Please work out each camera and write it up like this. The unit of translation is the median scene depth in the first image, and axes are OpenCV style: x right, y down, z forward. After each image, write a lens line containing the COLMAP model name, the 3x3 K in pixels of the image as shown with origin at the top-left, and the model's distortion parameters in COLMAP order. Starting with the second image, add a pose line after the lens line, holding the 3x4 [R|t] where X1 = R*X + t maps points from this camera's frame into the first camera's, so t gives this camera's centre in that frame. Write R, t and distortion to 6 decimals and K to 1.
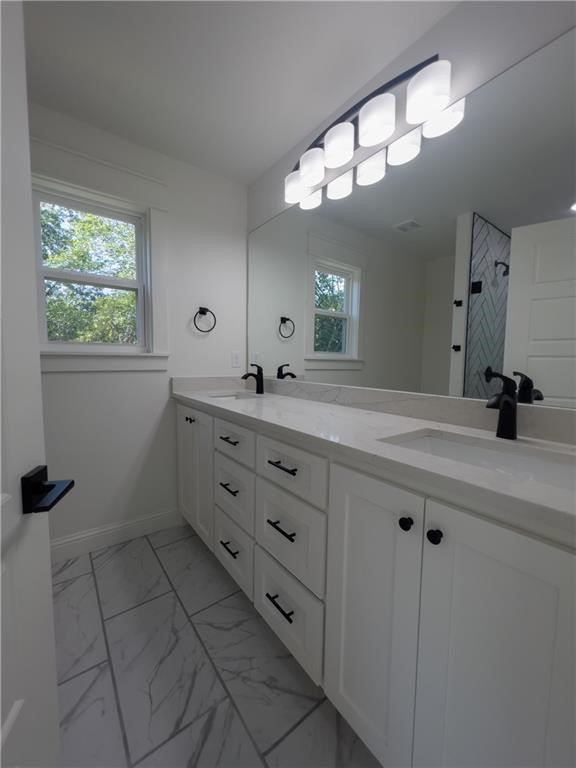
lens RADIAL K [[307.1, 0, 293.9], [0, 307.1, 382.0], [0, 0, 1]] dist [-0.006860, 0.000521]
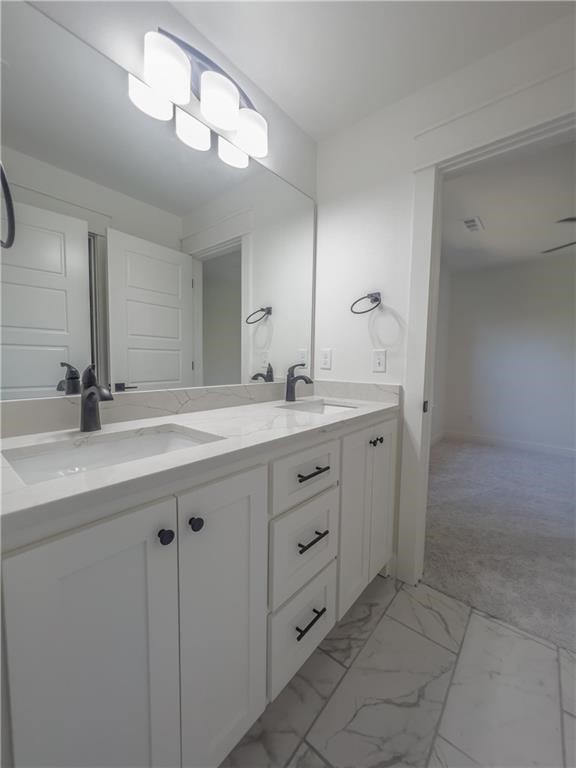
lens RADIAL K [[307.1, 0, 293.9], [0, 307.1, 382.0], [0, 0, 1]] dist [-0.006860, 0.000521]
pose [[-0.222730, -0.095318, 0.970209, -0.875490], [0.054166, 0.992461, 0.109939, -0.103607], [-0.973374, 0.077039, -0.215888, 1.199256]]
